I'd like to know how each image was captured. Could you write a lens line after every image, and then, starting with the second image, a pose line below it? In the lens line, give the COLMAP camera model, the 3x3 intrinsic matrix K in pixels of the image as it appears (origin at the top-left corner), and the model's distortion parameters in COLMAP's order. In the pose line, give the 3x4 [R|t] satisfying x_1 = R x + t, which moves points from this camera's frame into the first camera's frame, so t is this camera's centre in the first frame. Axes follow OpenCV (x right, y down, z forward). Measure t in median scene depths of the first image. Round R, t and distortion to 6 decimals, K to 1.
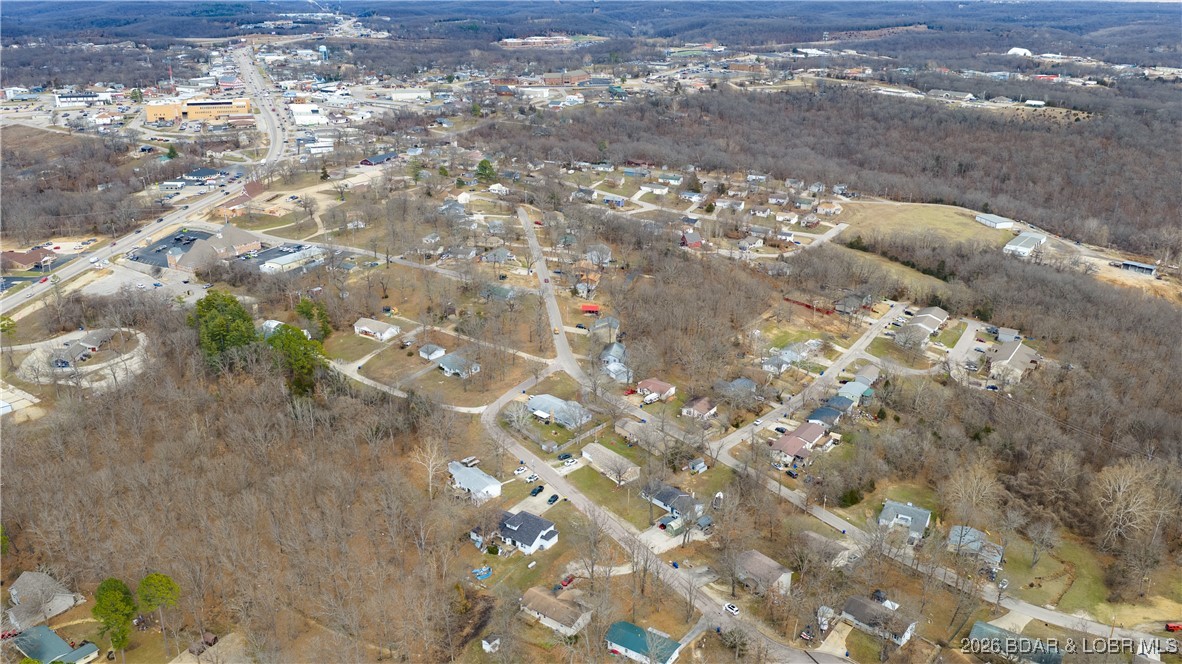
lens RADIAL K [[978.8, 0, 591.0], [0, 978.8, 332.0], [0, 0, 1]] dist [0.031915, -0.070865]
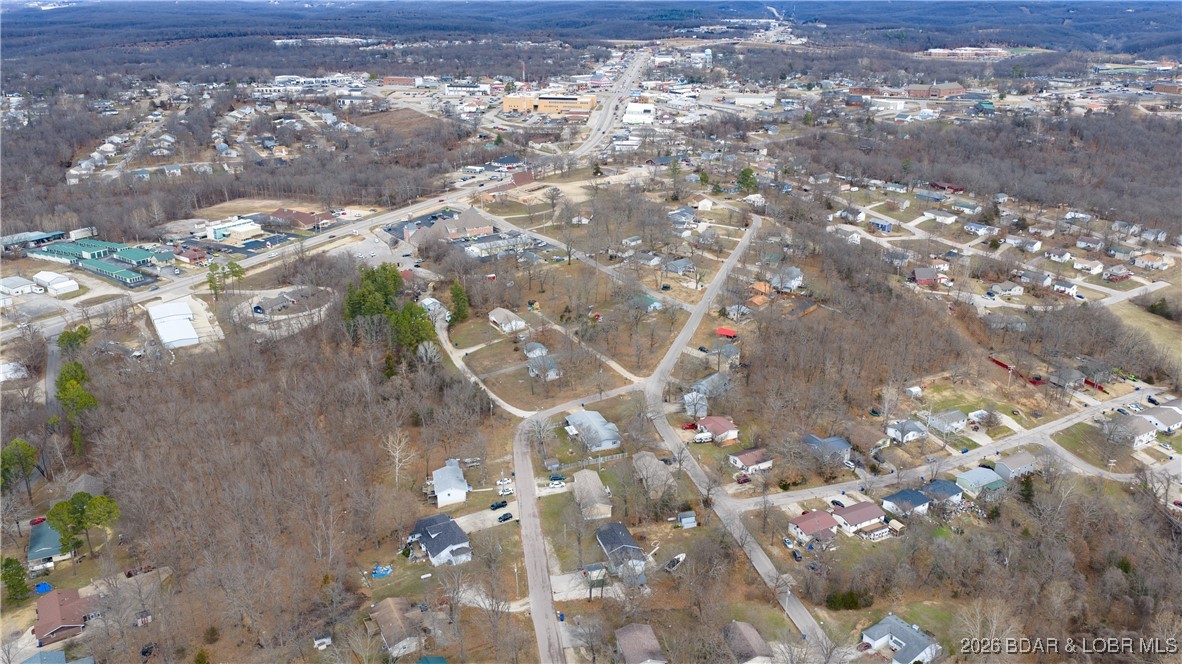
lens RADIAL K [[978.8, 0, 591.0], [0, 978.8, 332.0], [0, 0, 1]] dist [0.031915, -0.070865]
pose [[0.897006, 0.148823, -0.416211, 0.166711], [-0.152012, 0.988045, 0.025681, -0.017914], [0.415057, 0.040234, 0.908905, 0.068644]]
